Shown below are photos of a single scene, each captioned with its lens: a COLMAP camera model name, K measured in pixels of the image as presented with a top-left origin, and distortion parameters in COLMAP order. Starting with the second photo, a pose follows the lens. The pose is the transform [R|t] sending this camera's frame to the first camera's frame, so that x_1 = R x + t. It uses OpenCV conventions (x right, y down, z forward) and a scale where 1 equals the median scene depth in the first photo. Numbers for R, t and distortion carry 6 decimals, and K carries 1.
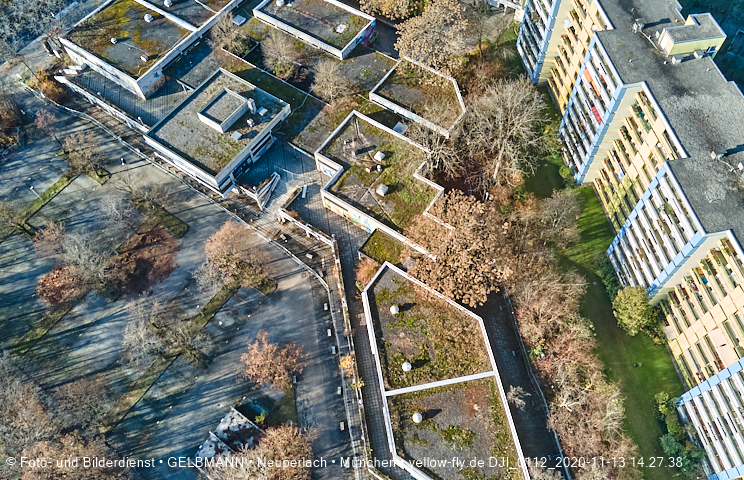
lens RADIAL K [[590.2, 0, 380.3], [0, 590.2, 213.8], [0, 0, 1]] dist [0.039648, -0.058846]
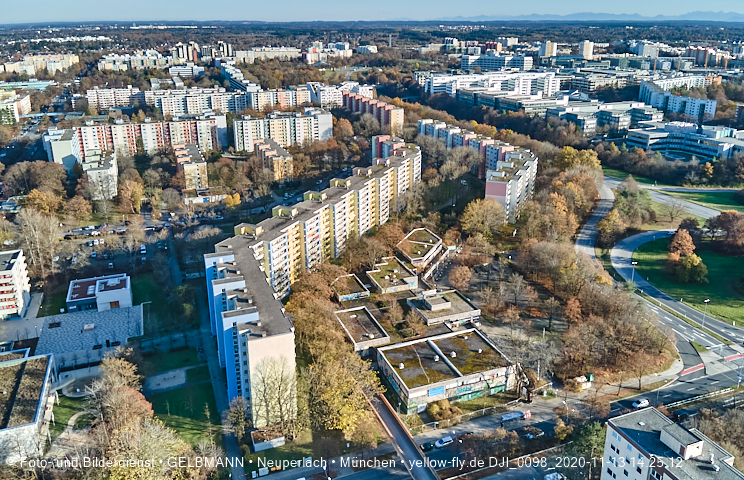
lens RADIAL K [[584.7, 0, 383.1], [0, 584.7, 217.9], [0, 0, 1]] dist [0.056214, -0.085382]
pose [[-0.831512, -0.157302, 0.532770, -1.152762], [0.479718, 0.280258, 0.831460, -2.040076], [-0.280104, 0.946948, -0.157577, 1.155794]]
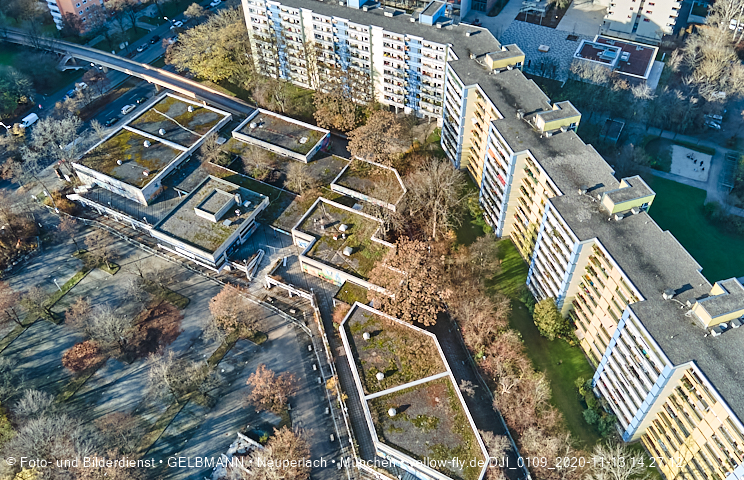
lens RADIAL K [[584.7, 0, 383.1], [0, 584.7, 217.9], [0, 0, 1]] dist [0.056214, -0.085382]
pose [[0.992696, -0.082914, 0.087638, -0.024742], [0.100055, 0.971687, -0.214043, 0.162463], [-0.067409, 0.221248, 0.972885, -0.239669]]
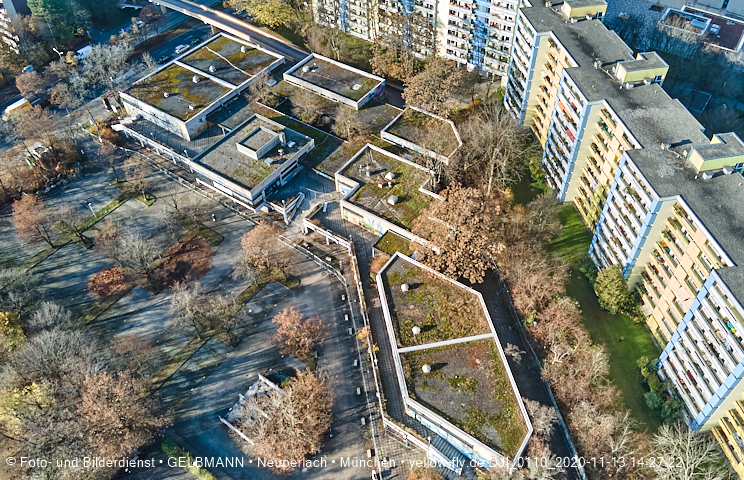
lens RADIAL K [[590.2, 0, 380.3], [0, 590.2, 213.8], [0, 0, 1]] dist [0.039648, -0.058846]
pose [[0.999991, 0.003904, 0.001499, -0.022615], [-0.003482, 0.975850, -0.218414, 0.236085], [-0.002316, 0.218407, 0.975855, -0.133215]]
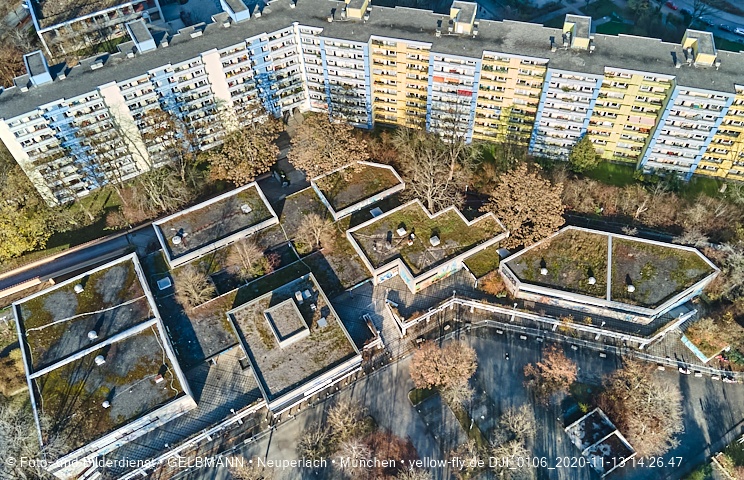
lens RADIAL K [[581.1, 0, 383.4], [0, 581.1, 219.5], [0, 0, 1]] dist [0.060182, -0.086373]
pose [[0.428042, -0.693665, 0.579318, -0.678278], [0.773902, 0.612383, 0.161441, -0.331671], [-0.466751, 0.379232, 0.798954, 0.087083]]
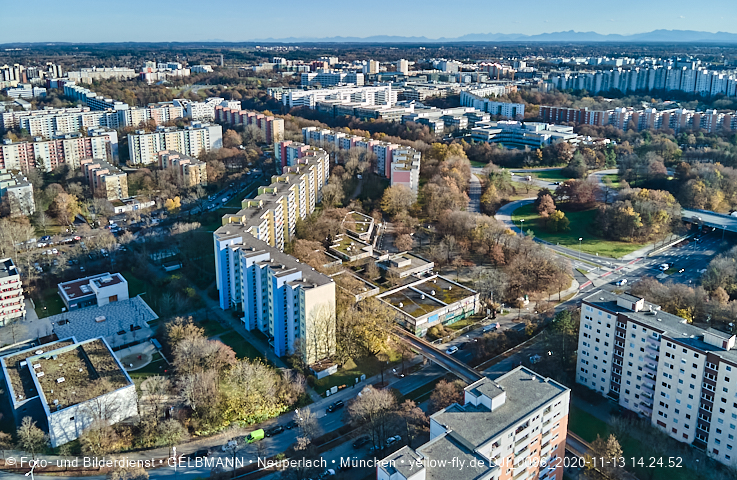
lens RADIAL K [[554.9, 0, 366.3], [0, 554.9, 178.2], [0, 0, 1]] dist [0.068817, -0.098060]
pose [[-0.954937, -0.050253, 0.292524, -0.830096], [0.261542, 0.323488, 0.909369, -2.560397], [-0.140327, 0.944897, -0.295767, 1.459950]]
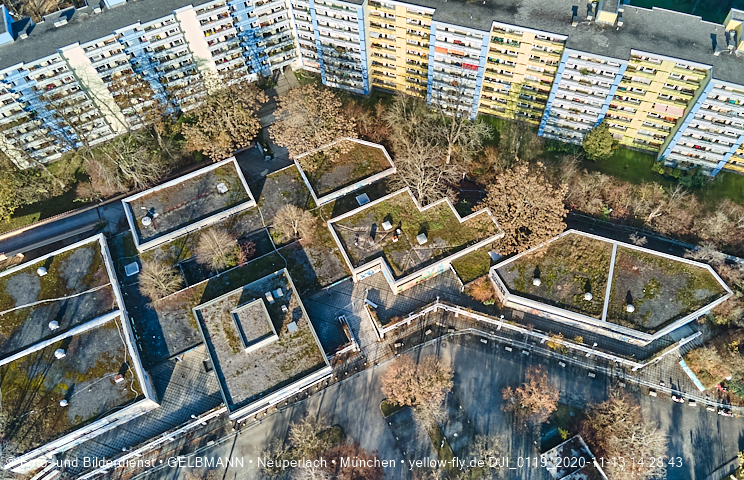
lens RADIAL K [[584.7, 0, 383.1], [0, 584.7, 217.9], [0, 0, 1]] dist [0.056214, -0.085382]
pose [[0.487208, -0.746642, 0.452940, -0.485503], [0.750112, 0.623382, 0.220741, -0.352534], [-0.447169, 0.232209, 0.863782, 0.078829]]
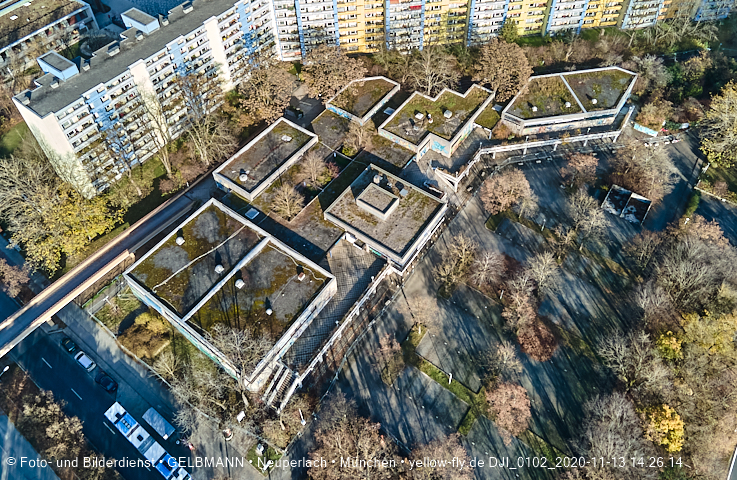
lens RADIAL K [[550.8, 0, 373.0], [0, 550.8, 132.9], [0, 0, 1]] dist [0.069016, -0.087407]
pose [[0.019479, -0.678142, 0.734673, -1.035993], [0.858400, 0.388088, 0.335466, -0.640635], [-0.512612, 0.624108, 0.589676, 0.293646]]
